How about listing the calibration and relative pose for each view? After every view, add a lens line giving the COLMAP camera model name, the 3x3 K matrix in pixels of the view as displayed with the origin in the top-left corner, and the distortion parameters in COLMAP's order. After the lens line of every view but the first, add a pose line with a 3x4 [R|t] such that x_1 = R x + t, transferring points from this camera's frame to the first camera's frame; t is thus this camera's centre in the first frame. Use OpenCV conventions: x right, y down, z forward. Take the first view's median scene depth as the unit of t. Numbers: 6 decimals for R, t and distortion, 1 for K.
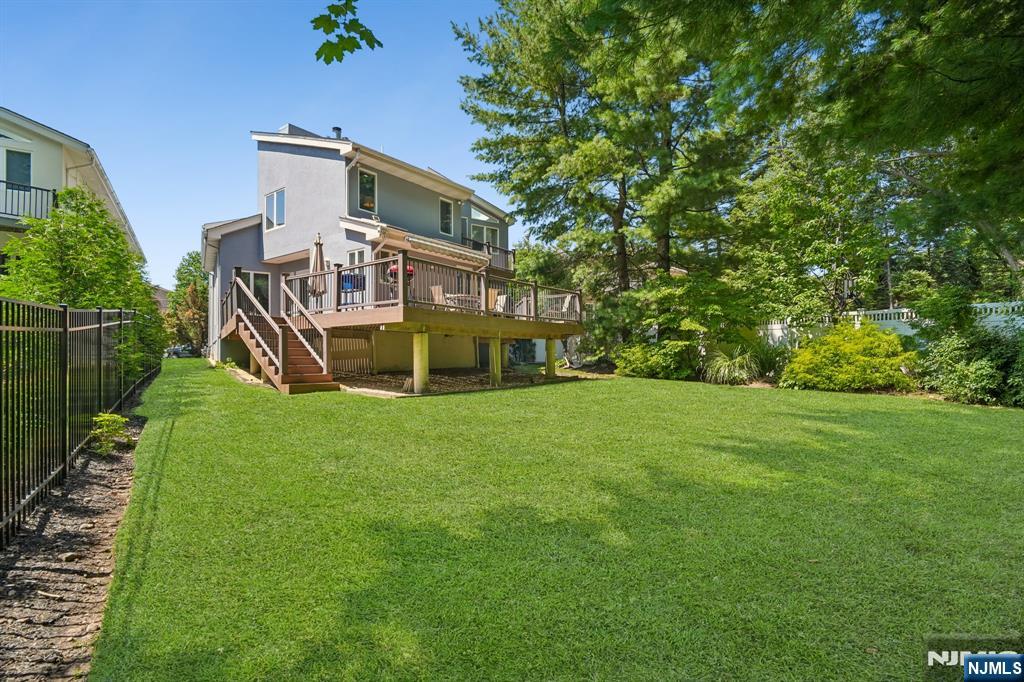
lens RADIAL K [[482.4, 0, 512.7], [0, 482.4, 348.0], [0, 0, 1]] dist [-0.004149, 0.000317]
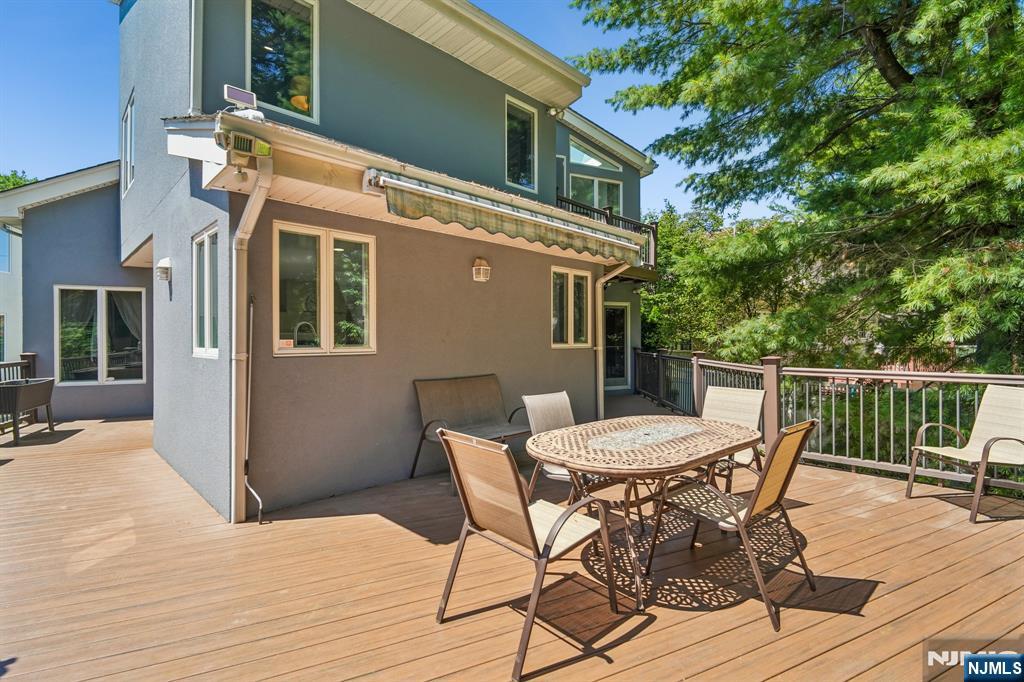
lens RADIAL K [[482.4, 0, 514.4], [0, 482.4, 334.7], [0, 0, 1]] dist [-0.004149, 0.000317]
pose [[0.989879, -0.004242, -0.141847, -0.084602], [0.005714, 0.999934, 0.009971, -0.112330], [0.141795, -0.010680, 0.989838, 0.578065]]
